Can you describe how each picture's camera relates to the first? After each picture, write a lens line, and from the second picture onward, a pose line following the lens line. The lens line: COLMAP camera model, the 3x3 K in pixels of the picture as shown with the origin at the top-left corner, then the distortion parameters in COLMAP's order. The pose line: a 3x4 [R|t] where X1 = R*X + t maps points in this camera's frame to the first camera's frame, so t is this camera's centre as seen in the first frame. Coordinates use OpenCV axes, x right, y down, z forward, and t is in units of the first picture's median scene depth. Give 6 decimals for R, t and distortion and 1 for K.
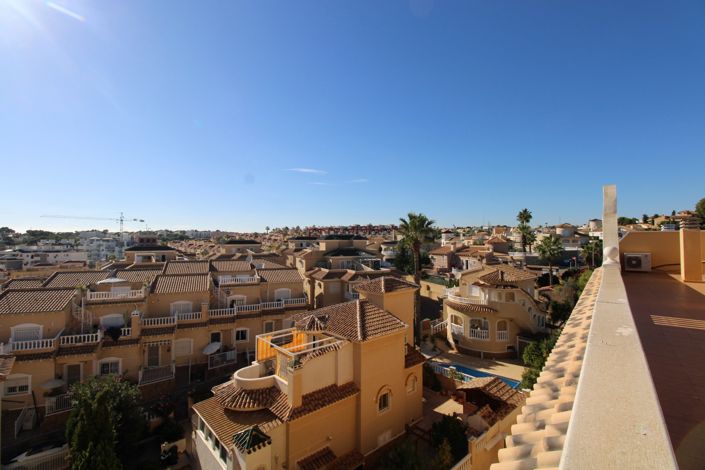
lens RADIAL K [[328.2, 0, 356.1], [0, 328.2, 228.6], [0, 0, 1]] dist [0.000024, -0.013275]
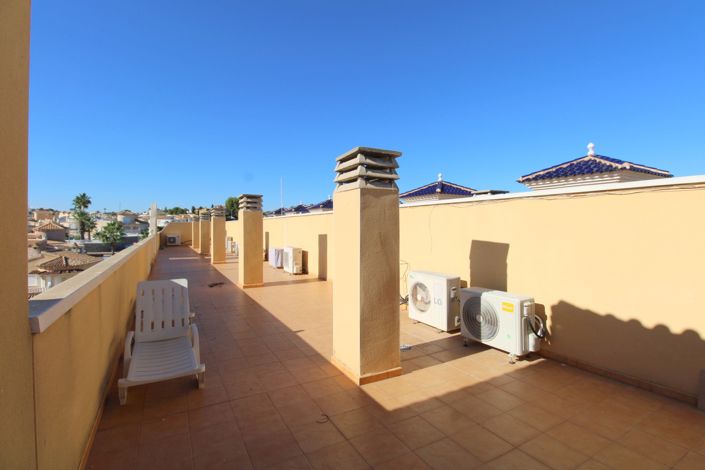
lens RADIAL K [[328.2, 0, 356.1], [0, 328.2, 228.6], [0, 0, 1]] dist [0.000024, -0.013275]
pose [[0.377824, -0.003337, 0.925872, -0.059248], [-0.034040, 0.999267, 0.017492, -0.003219], [-0.925252, -0.038125, 0.377433, -0.085357]]
